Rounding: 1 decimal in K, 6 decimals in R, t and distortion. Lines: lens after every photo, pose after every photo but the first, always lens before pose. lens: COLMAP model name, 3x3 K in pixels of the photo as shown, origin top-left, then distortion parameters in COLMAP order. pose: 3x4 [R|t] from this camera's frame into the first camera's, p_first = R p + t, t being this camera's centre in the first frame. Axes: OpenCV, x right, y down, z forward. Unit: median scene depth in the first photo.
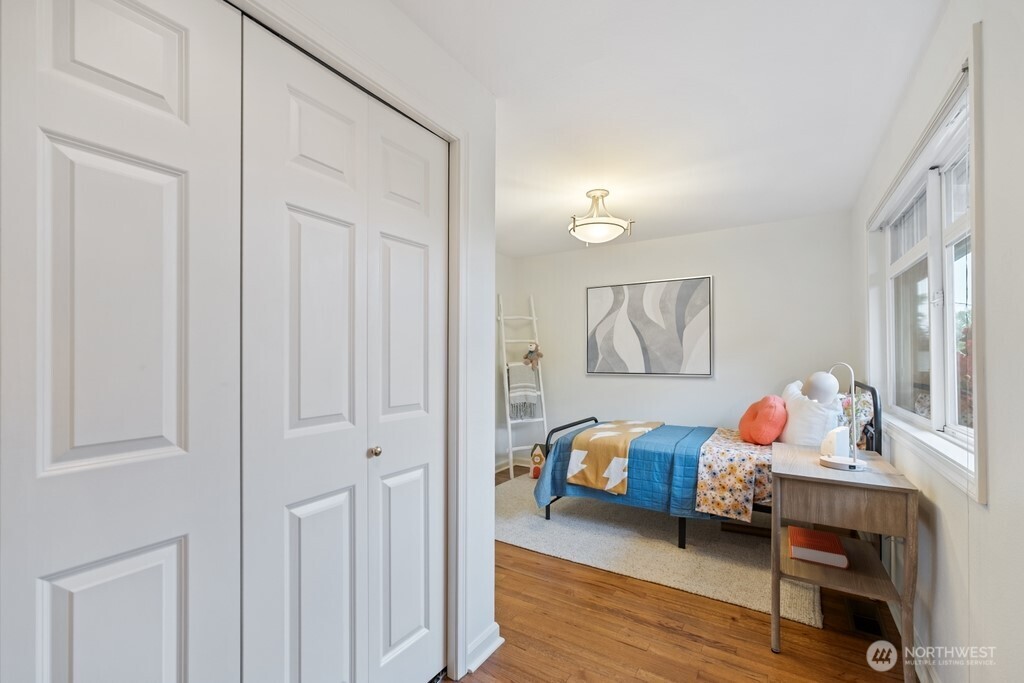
lens RADIAL K [[434.5, 0, 514.3], [0, 434.5, 354.2], [0, 0, 1]] dist [-0.000484, 0.000009]
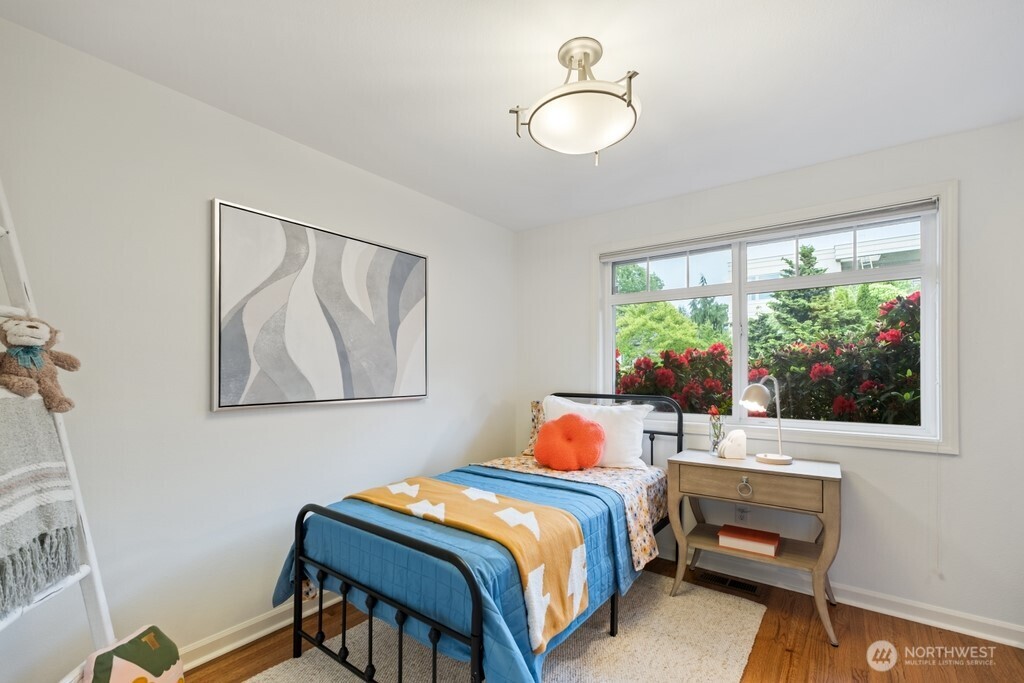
lens RADIAL K [[441.0, 0, 508.1], [0, 441.0, 371.1], [0, 0, 1]] dist [-0.002990, -0.000248]
pose [[0.098072, 0.001625, 0.995178, -0.239976], [-0.007948, 0.999968, -0.000850, 0.007007], [-0.995148, -0.007826, 0.098082, 0.736778]]
